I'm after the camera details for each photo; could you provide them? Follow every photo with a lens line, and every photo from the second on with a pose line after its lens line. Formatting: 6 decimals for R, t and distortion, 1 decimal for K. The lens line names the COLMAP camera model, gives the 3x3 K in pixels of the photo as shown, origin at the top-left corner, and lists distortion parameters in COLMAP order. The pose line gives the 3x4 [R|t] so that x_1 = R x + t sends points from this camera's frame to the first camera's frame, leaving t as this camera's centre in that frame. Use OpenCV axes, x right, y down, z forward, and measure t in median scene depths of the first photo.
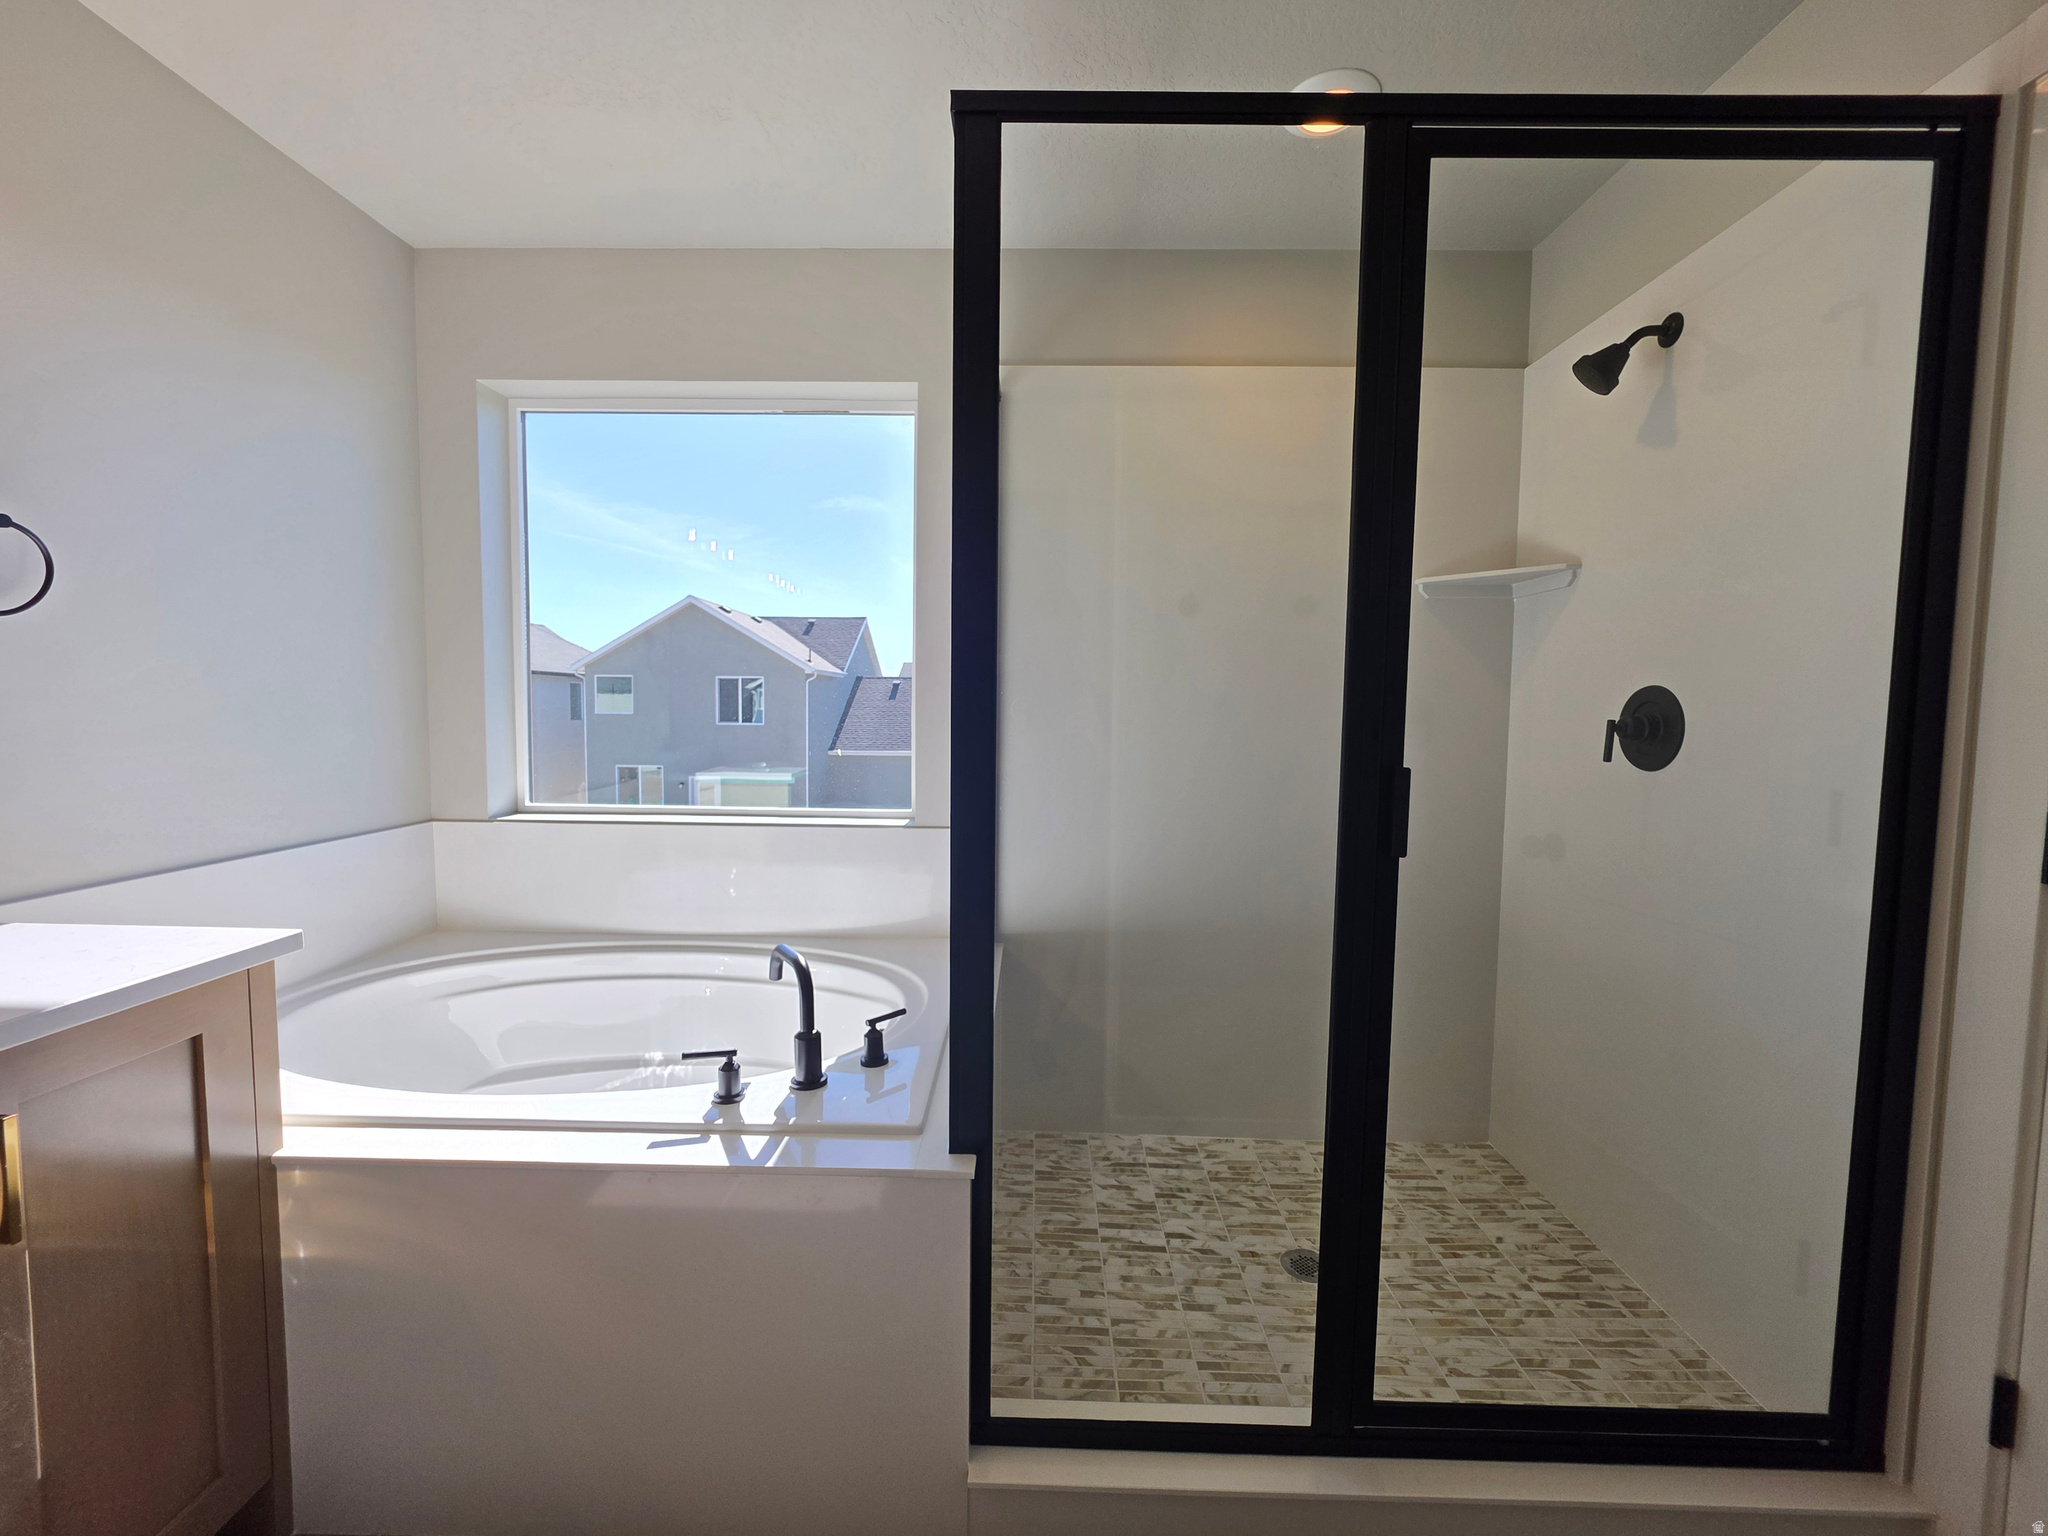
lens RADIAL K [[824.2, 0, 1025.0], [0, 824.2, 765.4], [0, 0, 1]] dist [-0.008651, 0.003417]
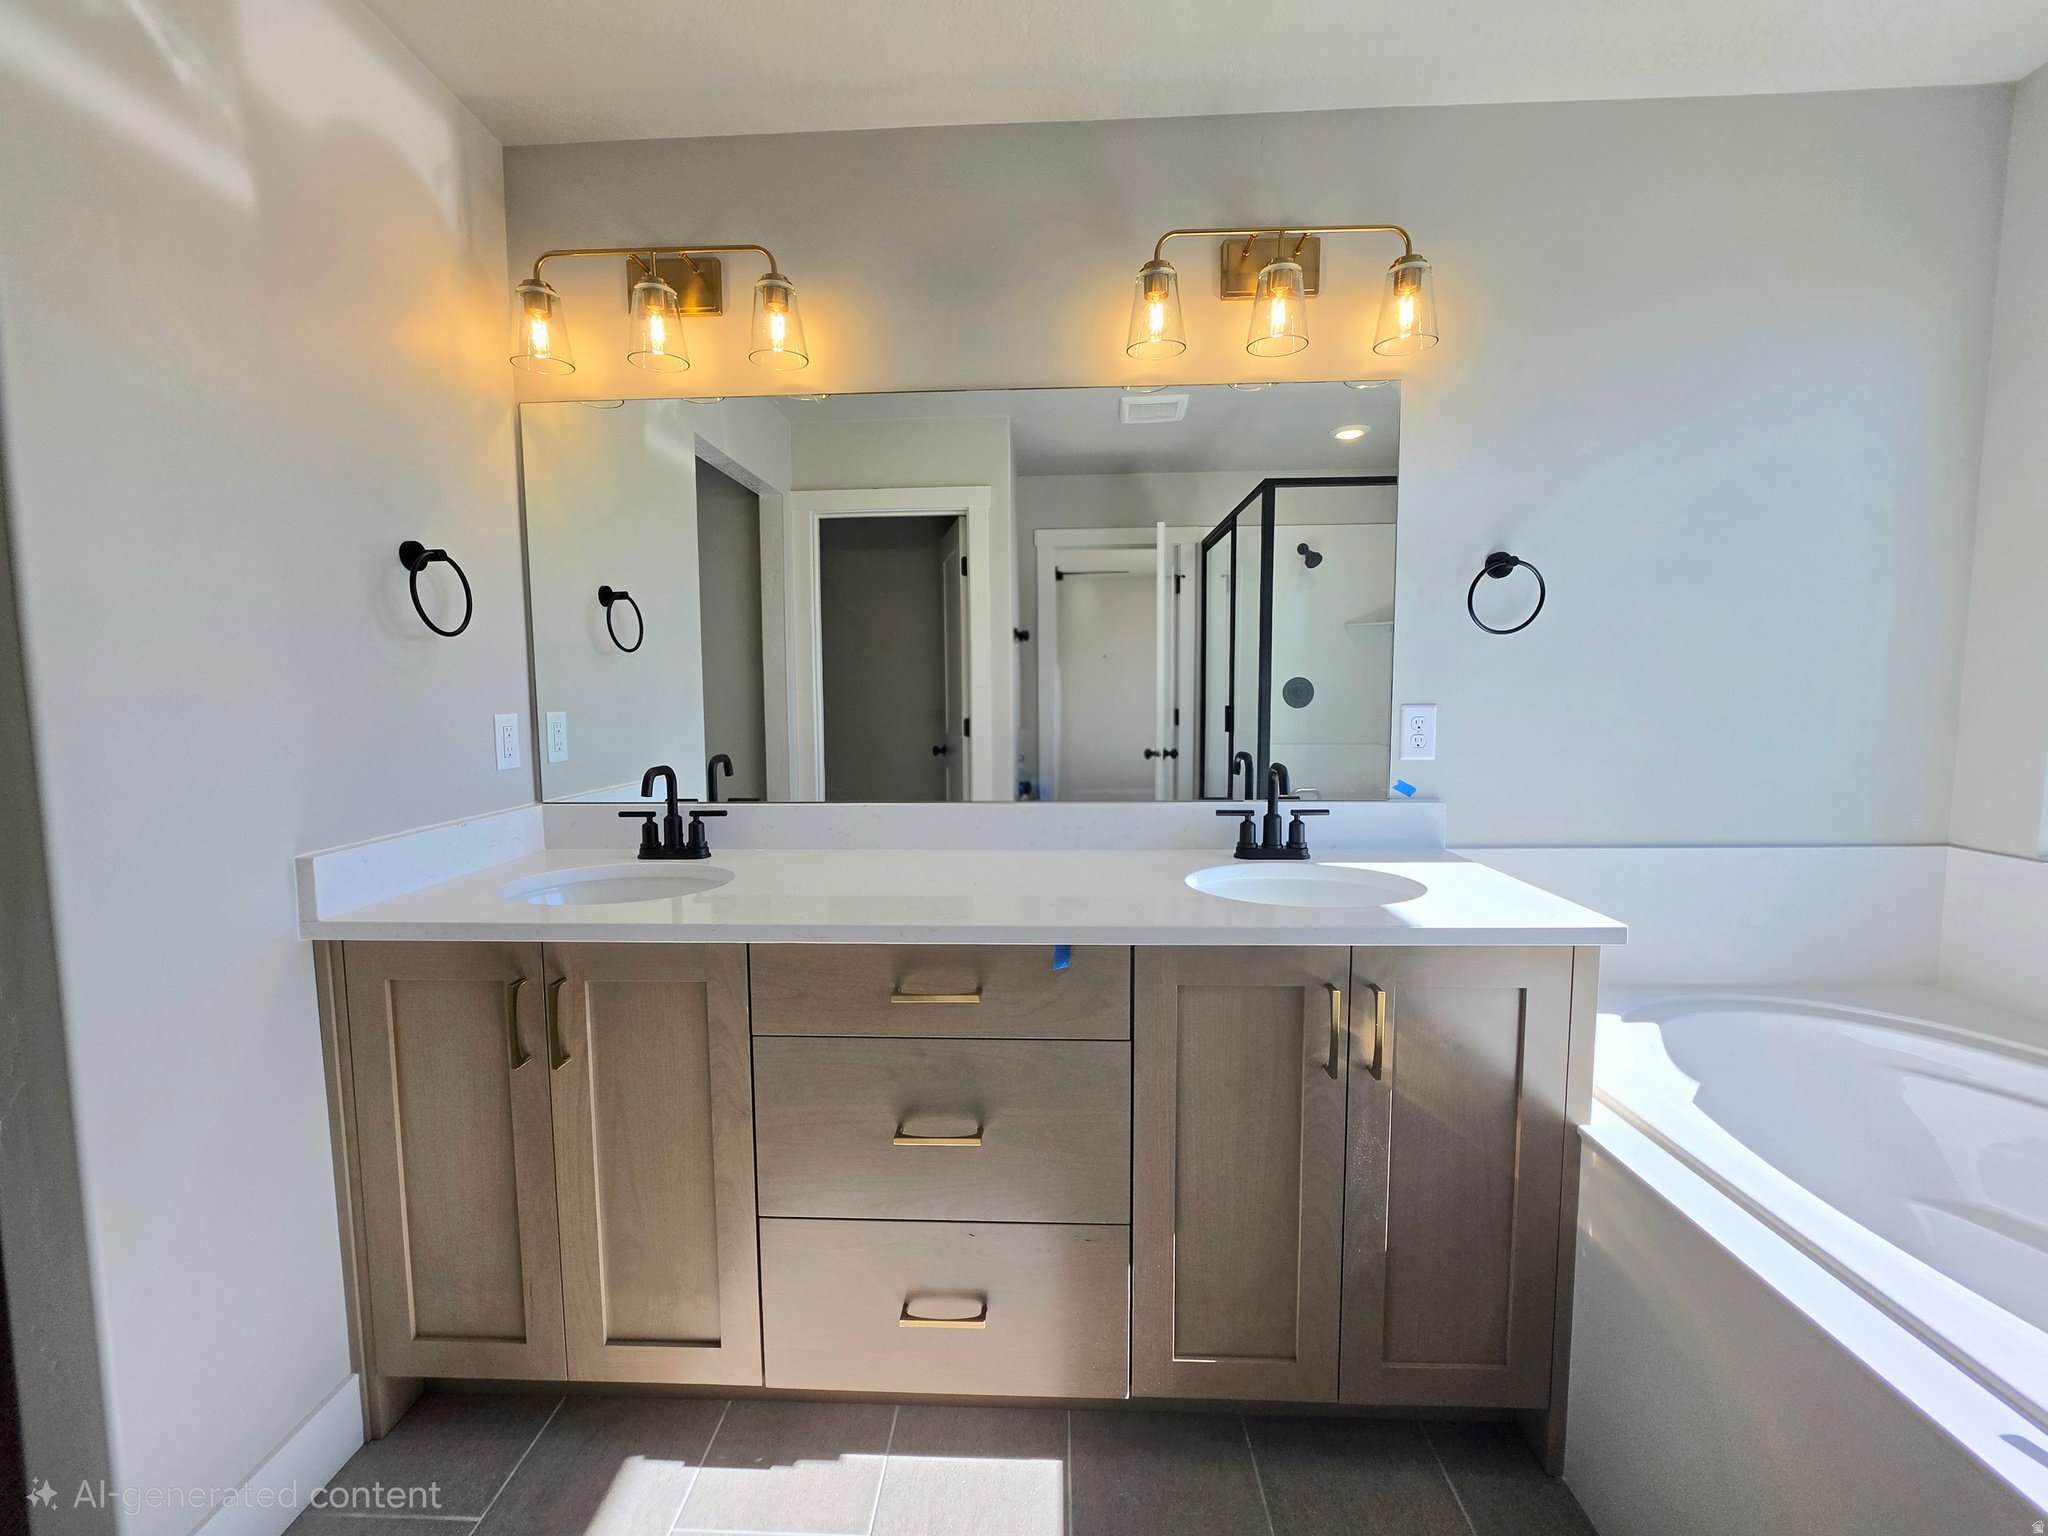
lens RADIAL K [[824.2, 0, 1028.4], [0, 824.2, 772.6], [0, 0, 1]] dist [-0.008651, 0.003417]
pose [[-0.038635, 0.074262, -0.996490, 0.128358], [-0.055383, 0.995543, 0.076338, -0.018941], [0.997717, 0.058138, -0.034350, 0.298431]]
